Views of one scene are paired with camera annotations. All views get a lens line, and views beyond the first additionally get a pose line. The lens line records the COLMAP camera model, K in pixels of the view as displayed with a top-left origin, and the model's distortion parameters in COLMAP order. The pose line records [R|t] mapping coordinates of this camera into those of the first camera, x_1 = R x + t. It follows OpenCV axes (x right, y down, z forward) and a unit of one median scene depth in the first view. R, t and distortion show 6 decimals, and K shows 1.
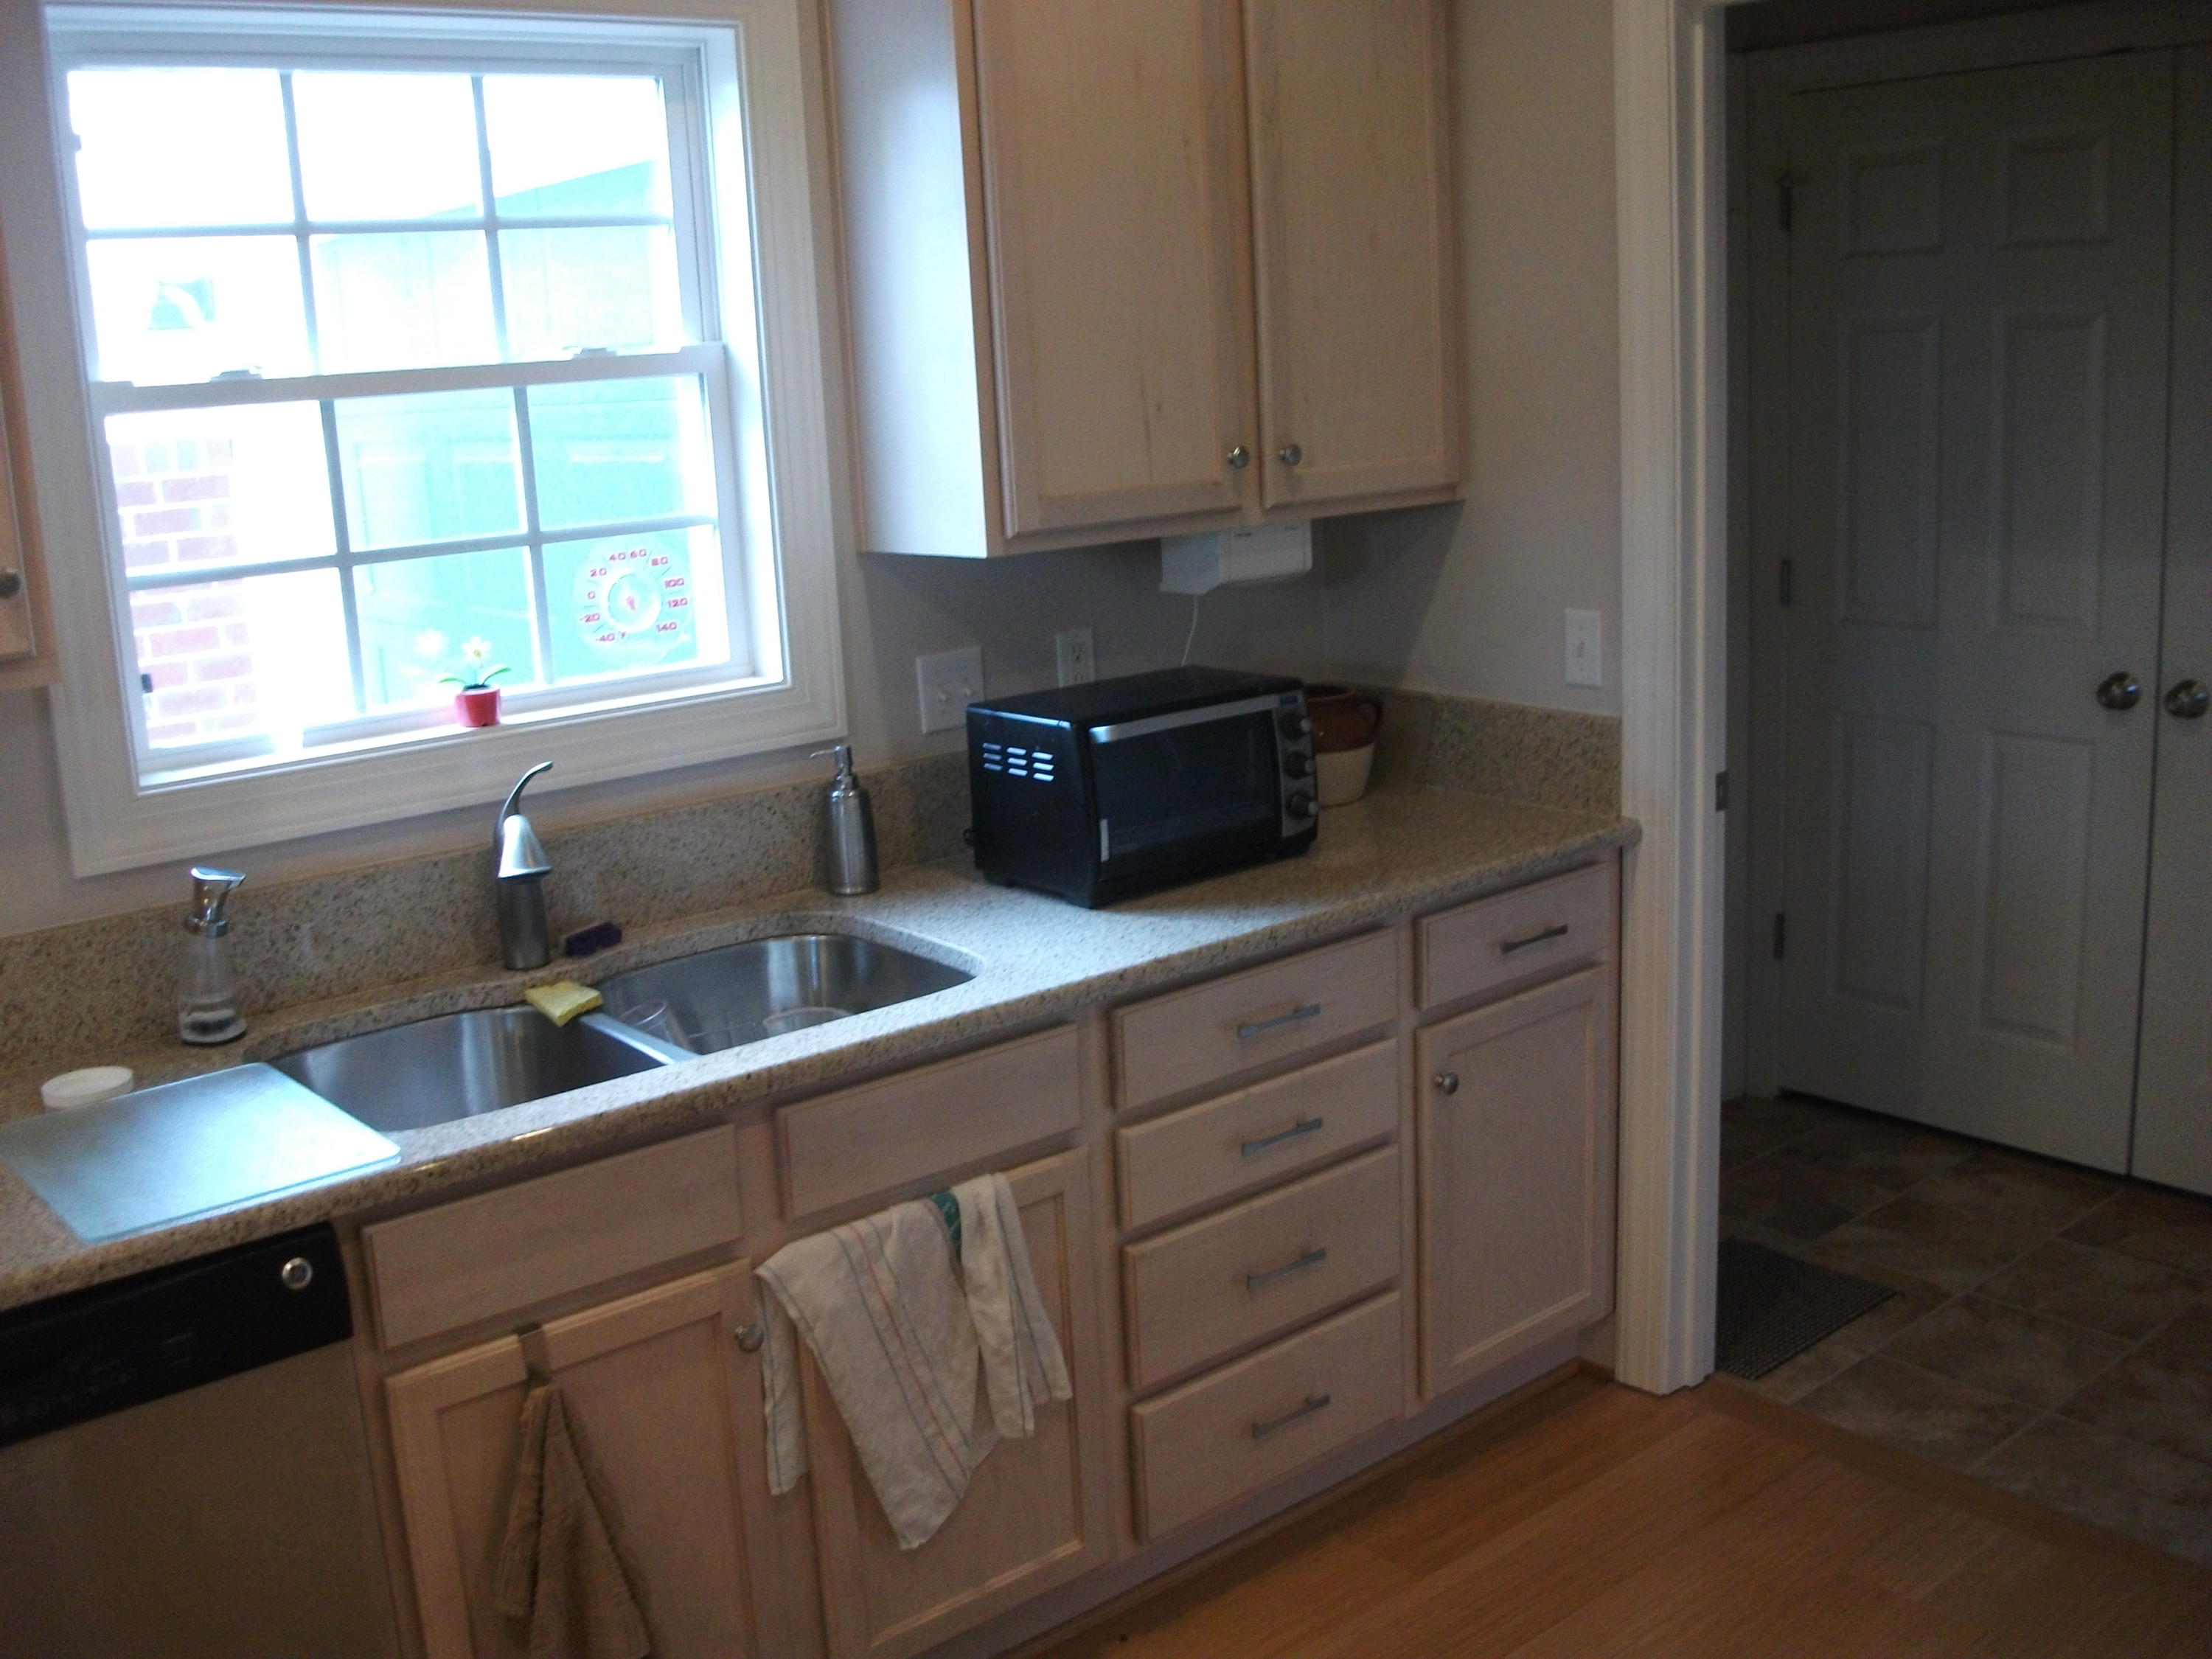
lens RADIAL K [[2117.9, 0, 1059.2], [0, 2117.9, 813.1], [0, 0, 1]] dist [-0.141342, 0.067547]
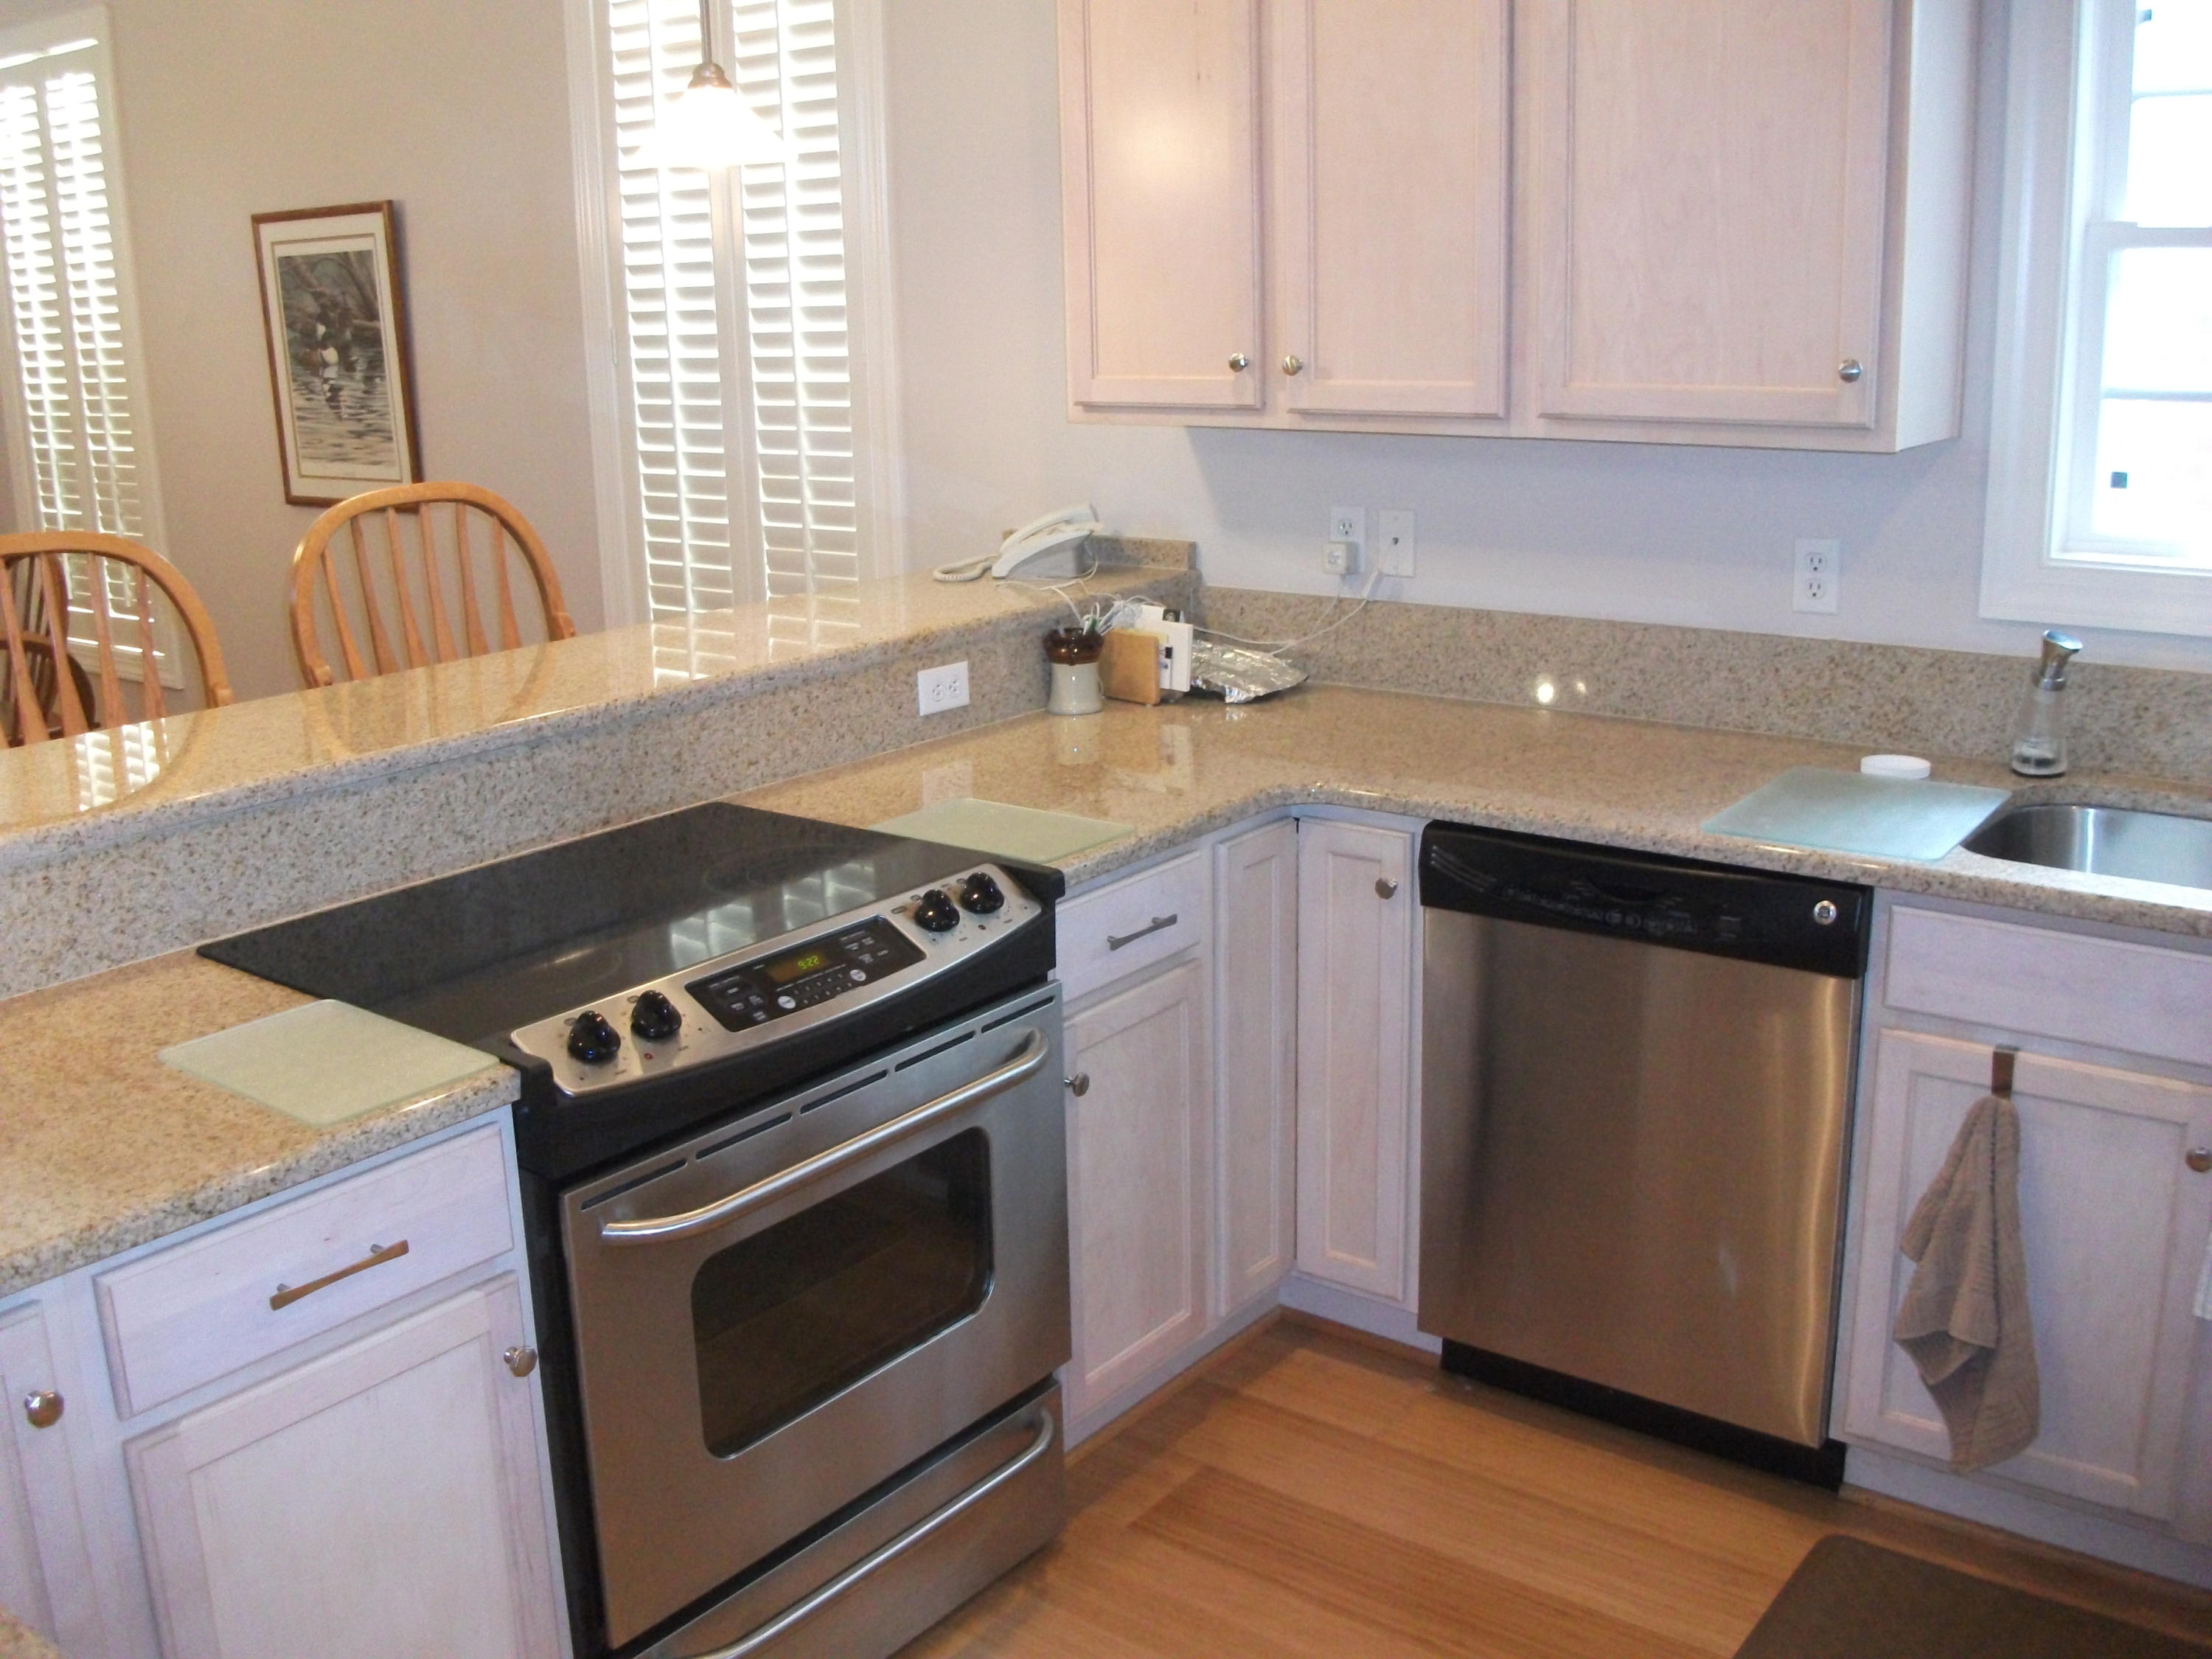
lens RADIAL K [[2117.9, 0, 1059.2], [0, 2117.9, 813.1], [0, 0, 1]] dist [-0.141342, 0.067547]
pose [[0.232953, 0.287012, -0.929170, 0.498707], [-0.187891, 0.950737, 0.246567, -0.049875], [0.954164, 0.117144, 0.275405, 0.109118]]
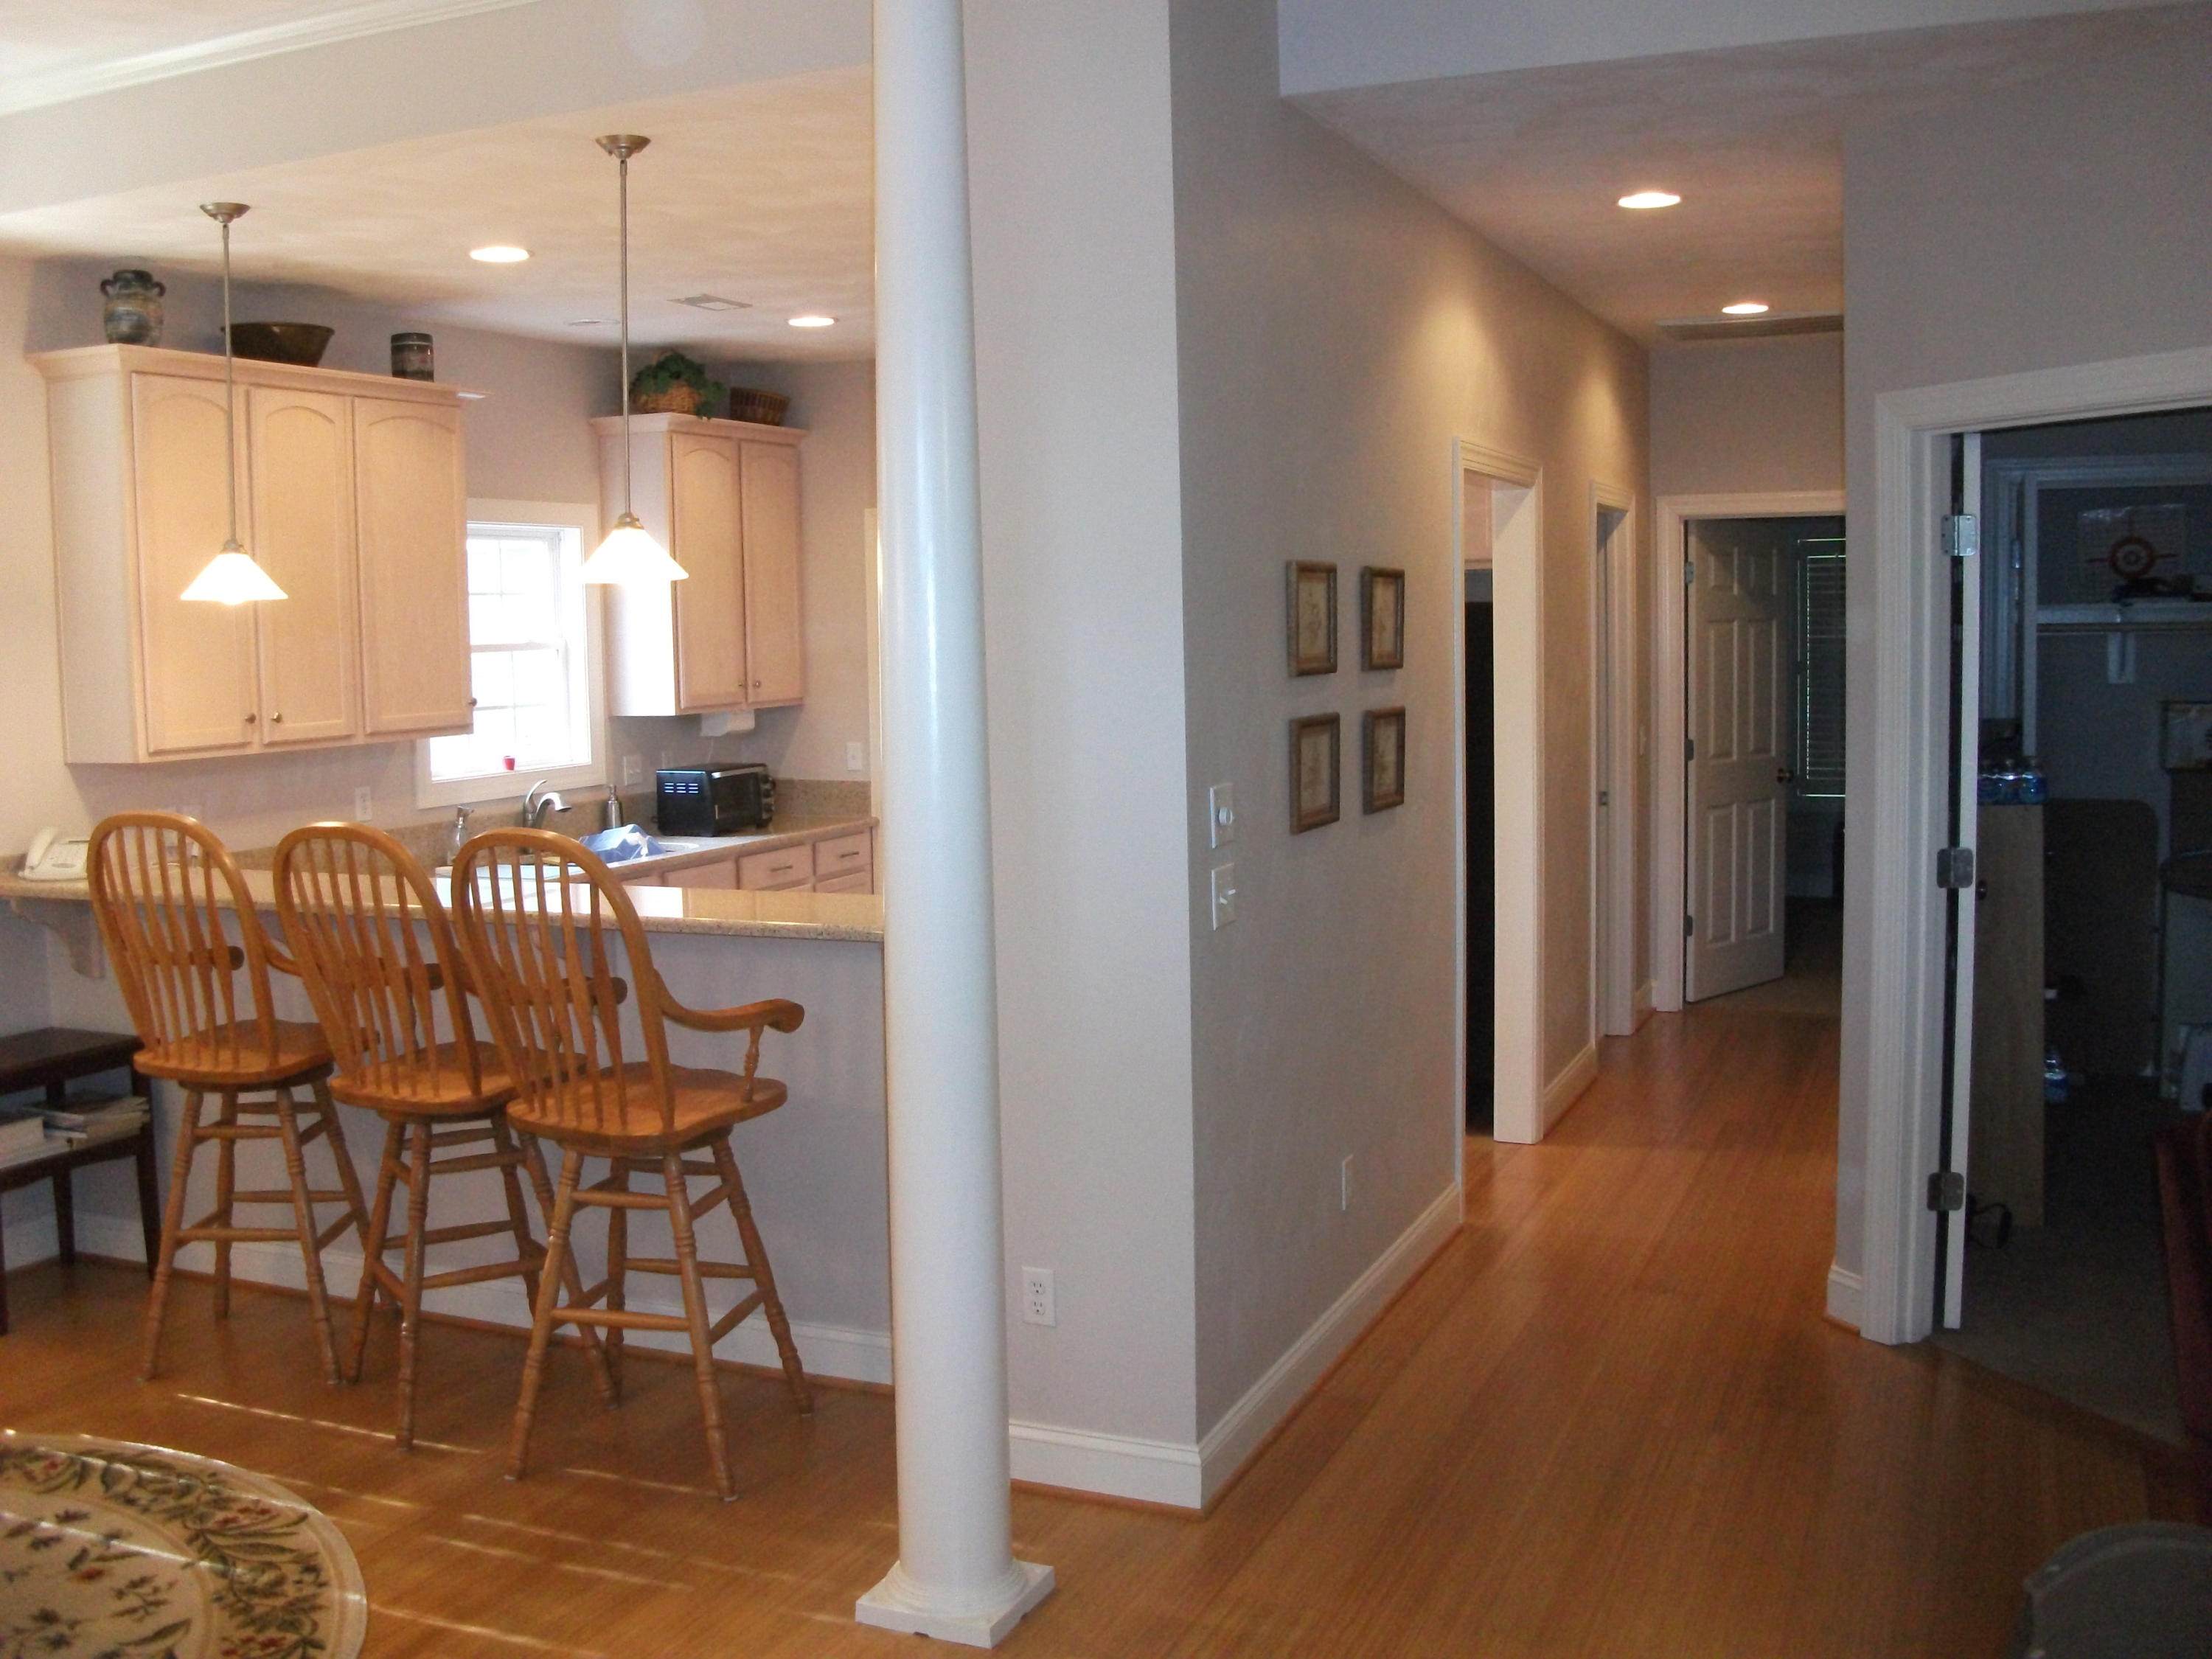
lens RADIAL K [[2117.9, 0, 1059.2], [0, 2117.9, 813.1], [0, 0, 1]] dist [-0.141342, 0.067547]
pose [[0.886060, -0.002102, 0.463567, -0.890092], [0.064941, 0.990692, -0.119636, 0.383780], [-0.459000, 0.136109, 0.877948, -1.725212]]
